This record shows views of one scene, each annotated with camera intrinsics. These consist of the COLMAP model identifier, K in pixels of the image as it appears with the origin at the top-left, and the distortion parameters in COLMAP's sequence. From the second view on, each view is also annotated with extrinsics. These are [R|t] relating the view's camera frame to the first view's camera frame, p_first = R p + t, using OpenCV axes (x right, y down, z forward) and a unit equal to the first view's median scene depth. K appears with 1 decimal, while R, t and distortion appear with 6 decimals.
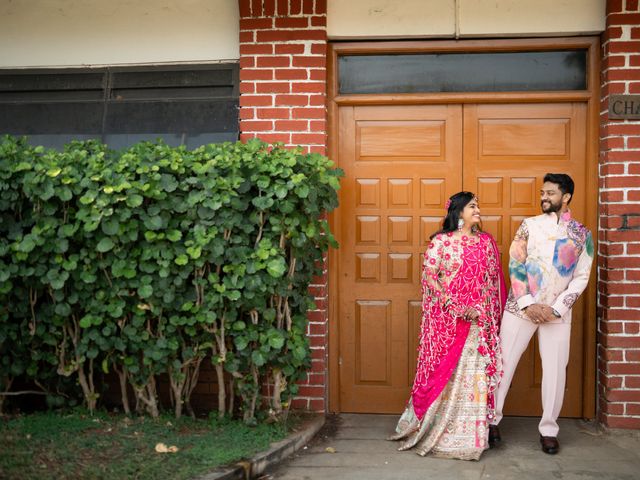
lens RADIAL K [[930.6, 0, 320.0], [0, 930.6, 240.0], [0, 0, 1]] dist [-0.200467, 0.873775]
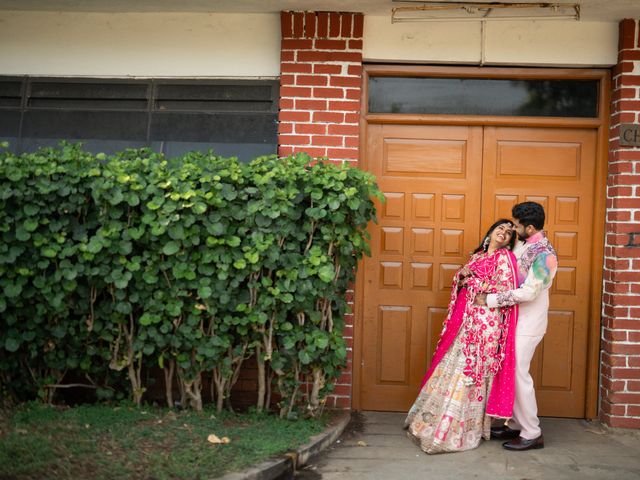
lens RADIAL K [[930.6, 0, 320.0], [0, 930.6, 240.0], [0, 0, 1]] dist [-0.200467, 0.873775]
pose [[0.997503, 0.028052, 0.064815, -0.117379], [-0.027638, 0.999592, -0.007279, -0.001015], [-0.064992, 0.005470, 0.997871, -0.075077]]
